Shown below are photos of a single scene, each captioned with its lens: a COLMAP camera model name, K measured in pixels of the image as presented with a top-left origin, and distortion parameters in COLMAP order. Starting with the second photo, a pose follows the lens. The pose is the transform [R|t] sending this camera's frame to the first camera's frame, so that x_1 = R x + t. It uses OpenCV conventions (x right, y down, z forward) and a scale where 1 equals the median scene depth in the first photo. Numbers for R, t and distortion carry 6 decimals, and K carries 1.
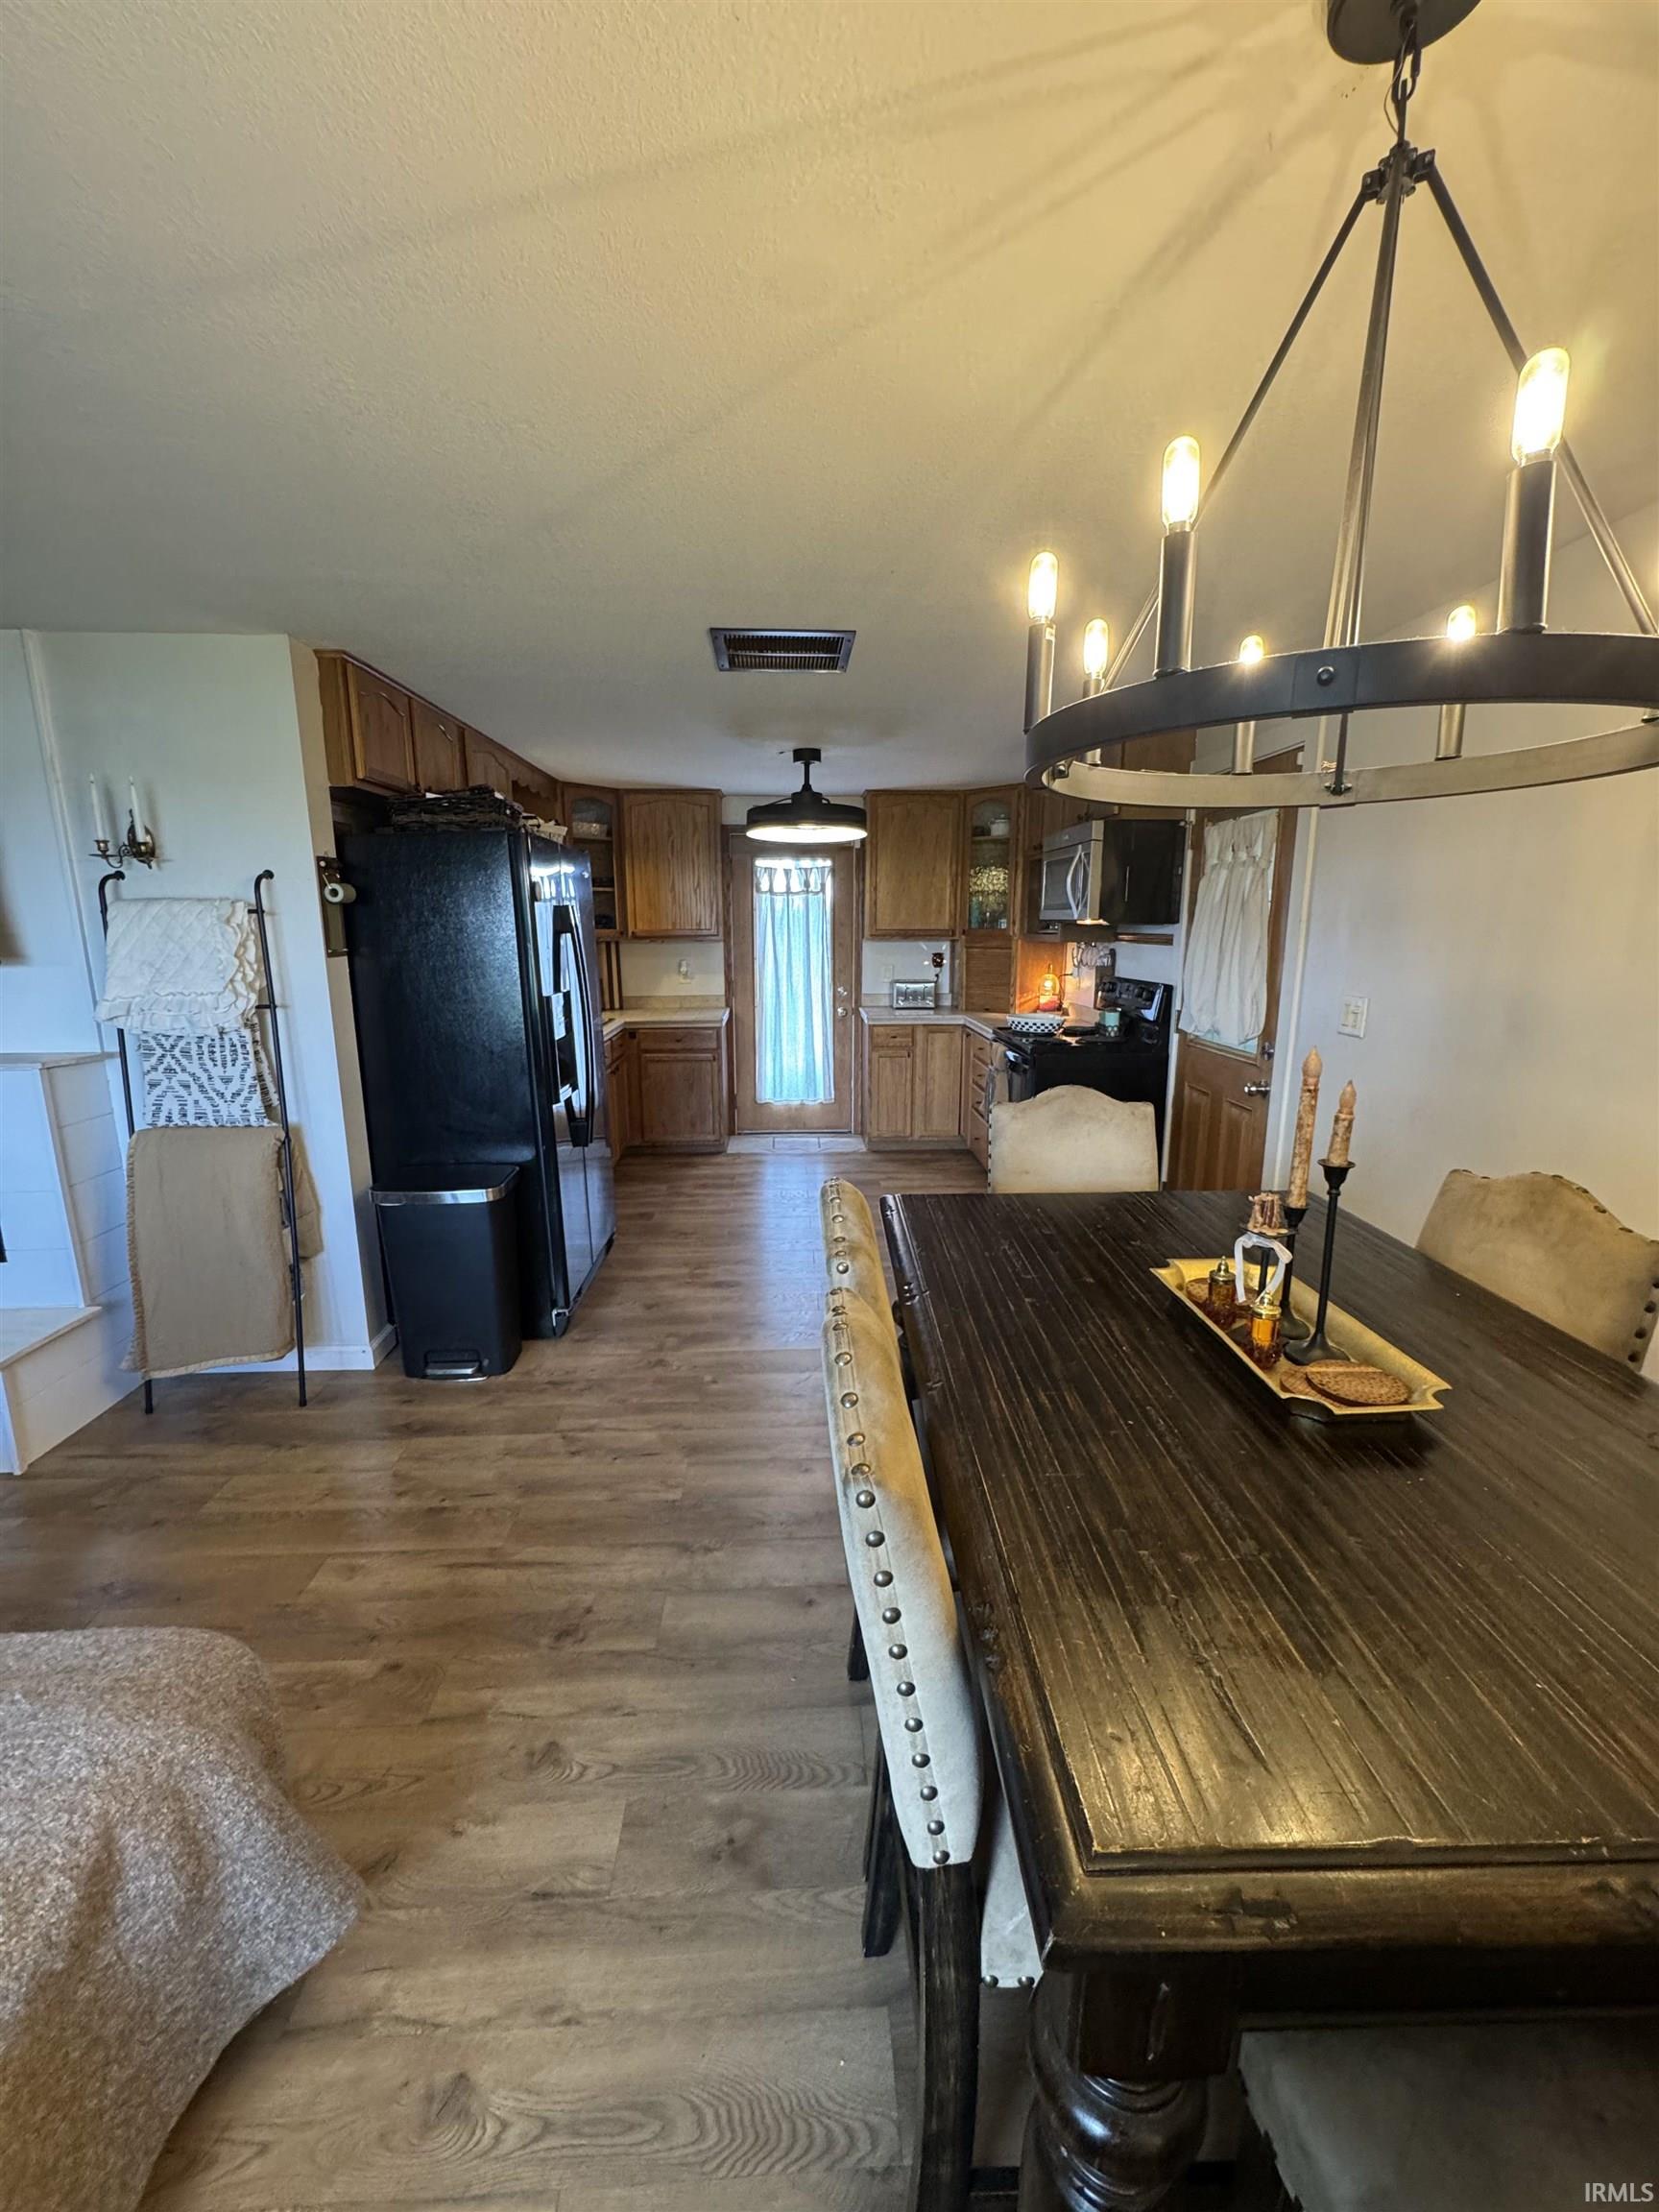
lens RADIAL K [[871.7, 0, 829.5], [0, 871.7, 1106.0], [0, 0, 1]] dist [0.001897, 0.000205]
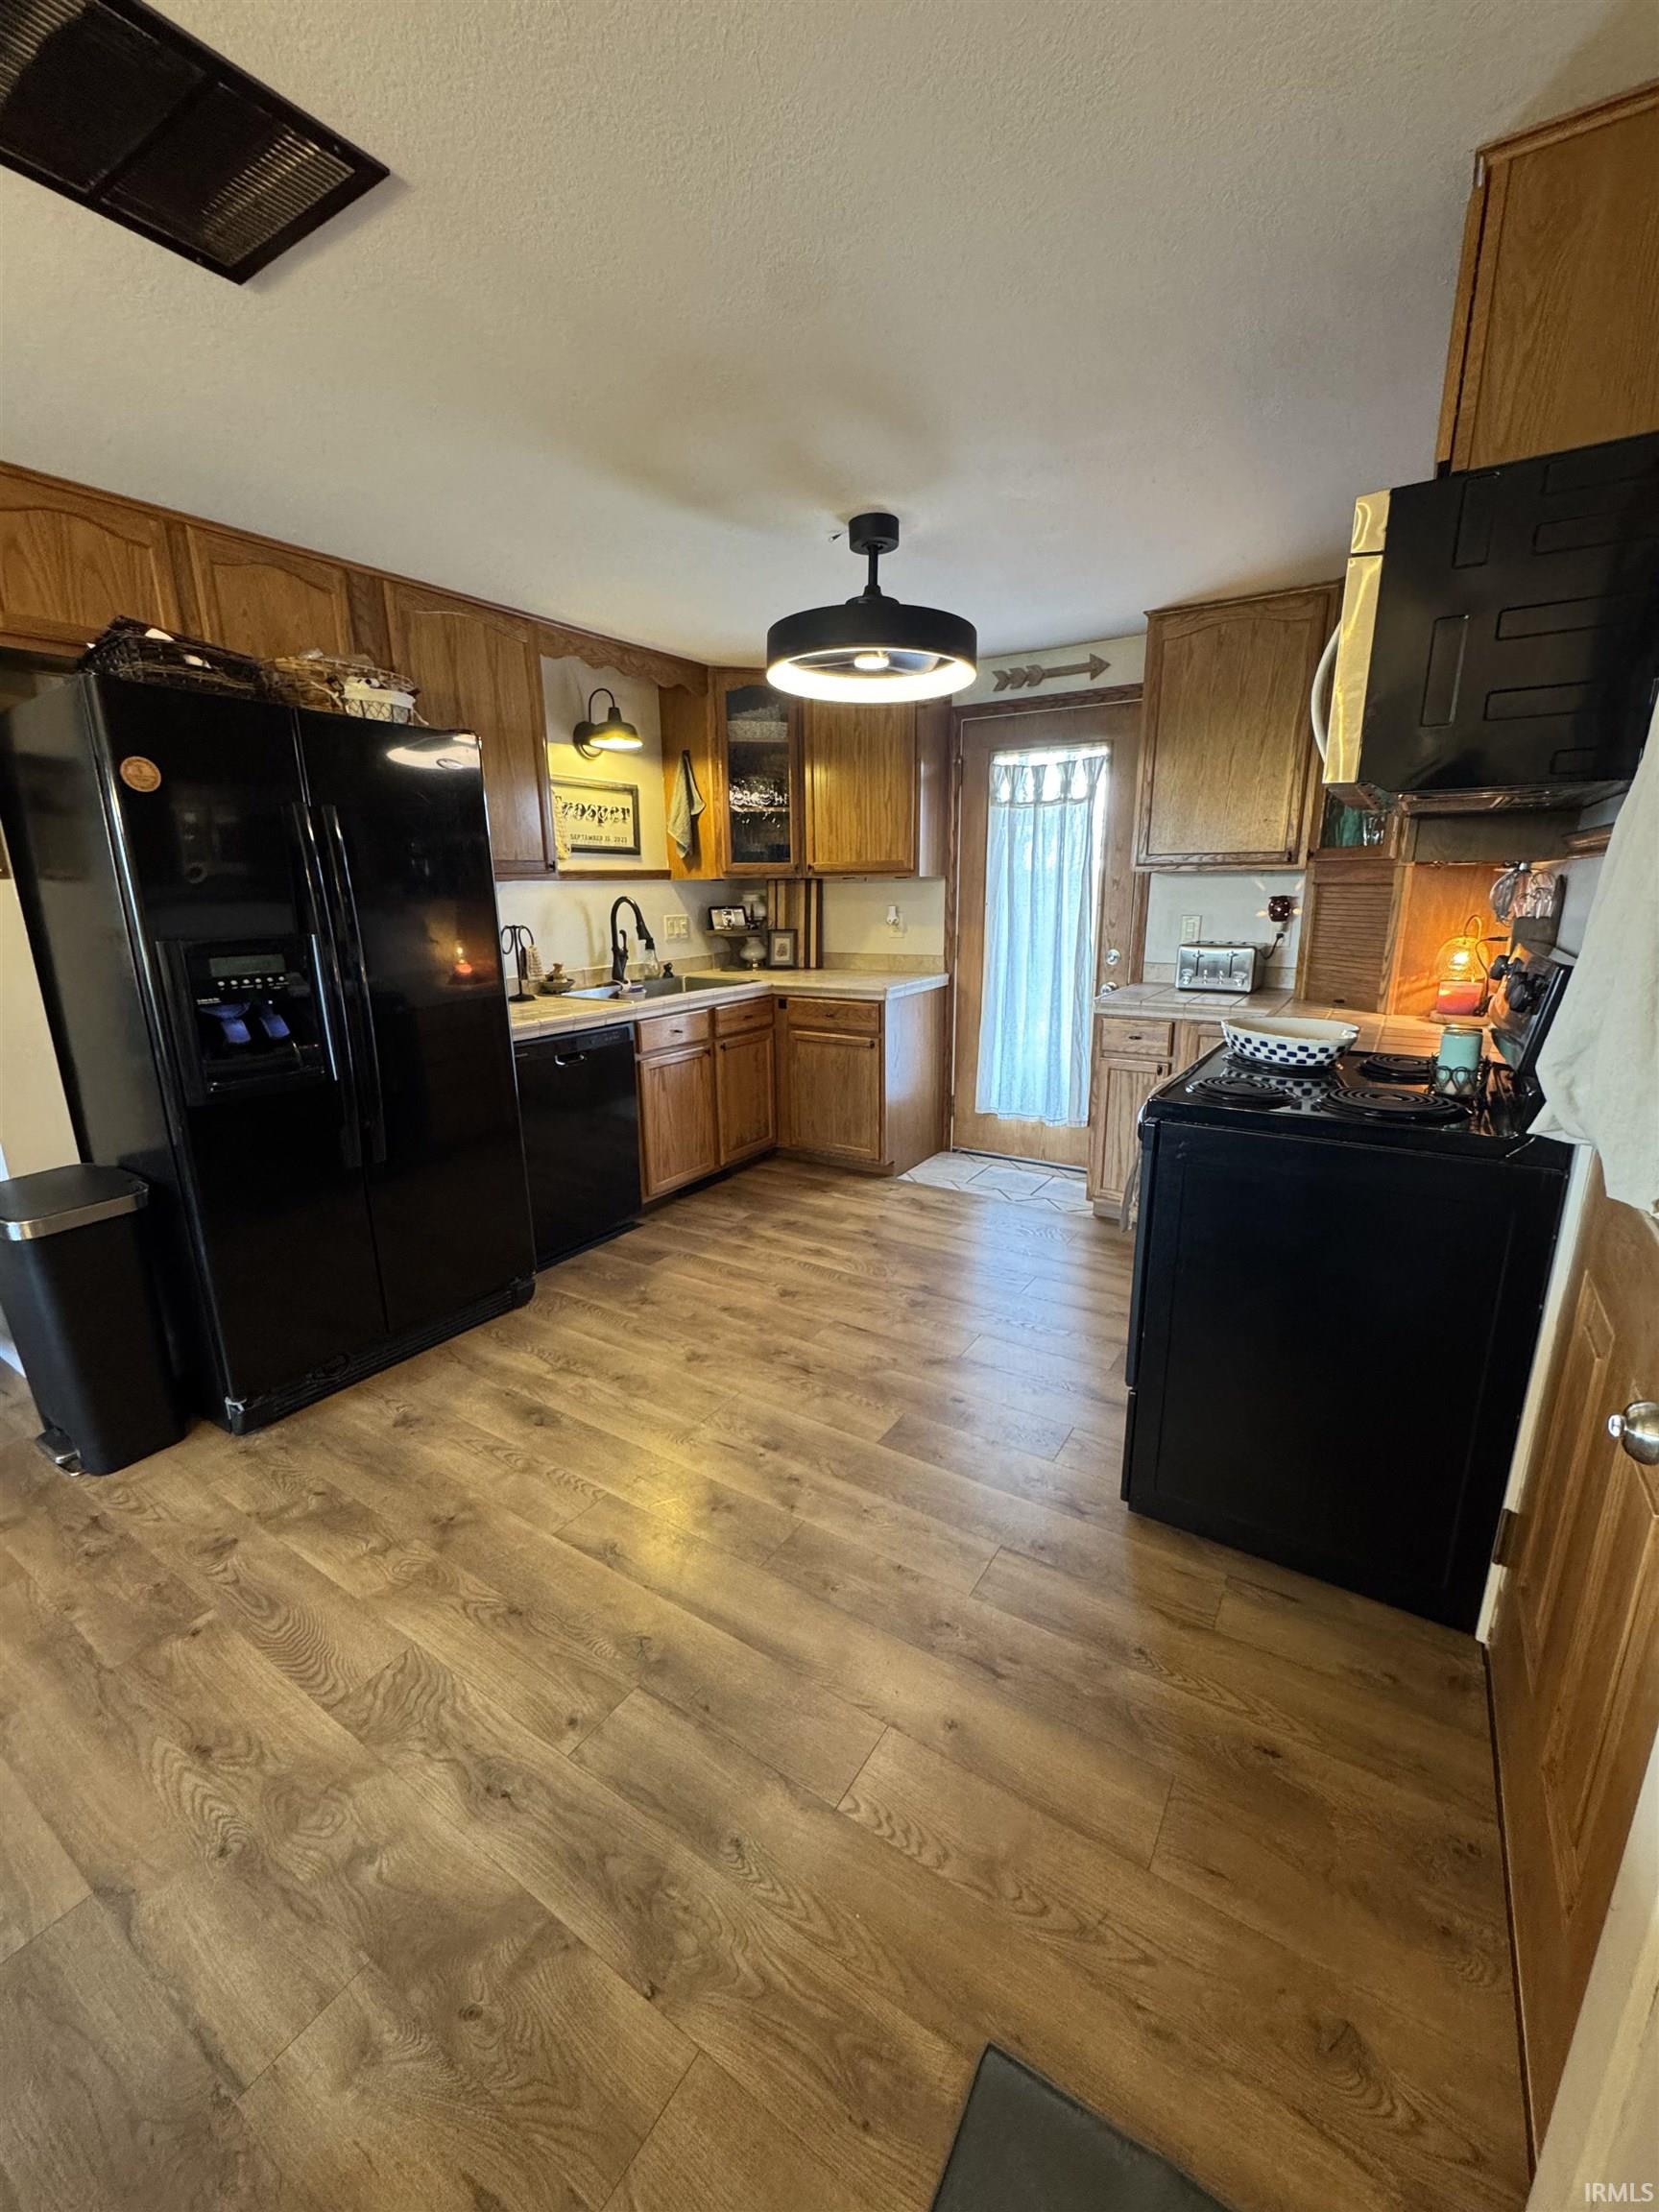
lens RADIAL K [[882.6, 0, 829.5], [0, 882.6, 1106.0], [0, 0, 1]] dist [-0.001333, 0.000006]
pose [[0.817515, 0.134589, -0.559960, 0.247209], [-0.108300, 0.990890, 0.080053, -0.059023], [0.565633, -0.004801, 0.824643, 0.391499]]
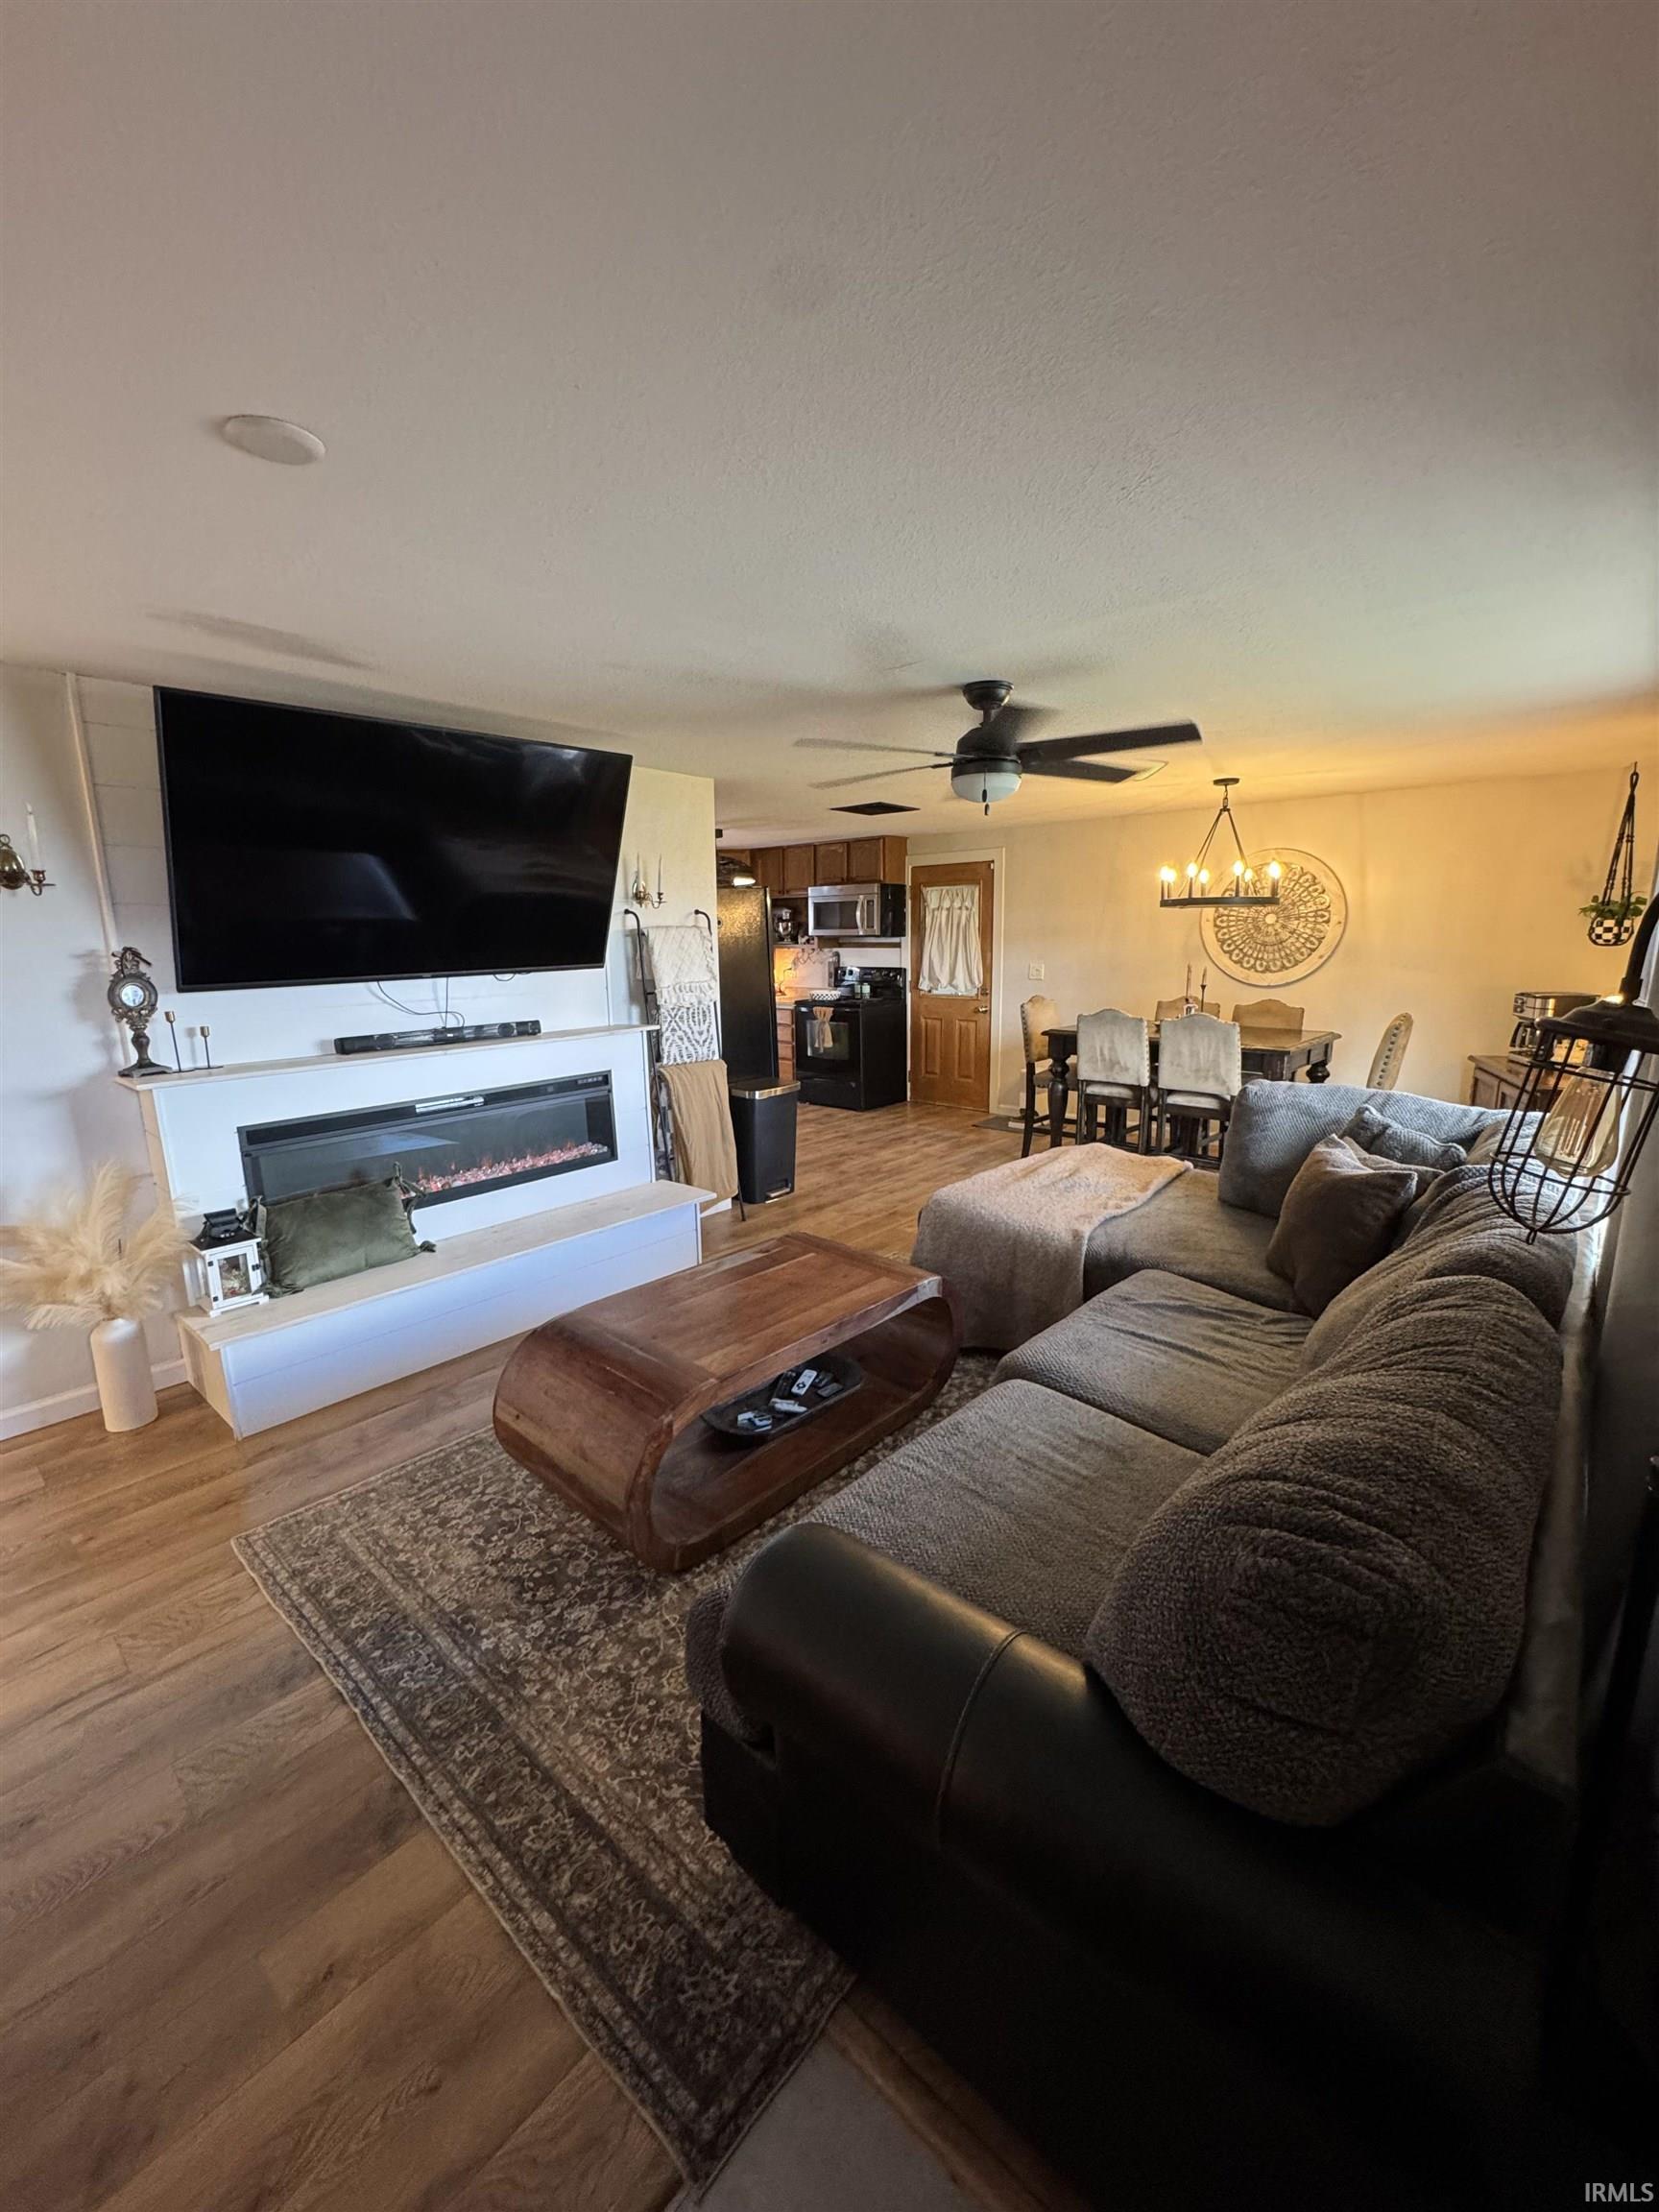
lens RADIAL K [[871.7, 0, 829.5], [0, 871.7, 1106.0], [0, 0, 1]] dist [0.001897, 0.000205]
pose [[0.687600, -0.145719, 0.711318, -0.818442], [0.159644, 0.986023, 0.047673, 0.032391], [-0.708322, 0.080777, 0.701252, -0.162665]]
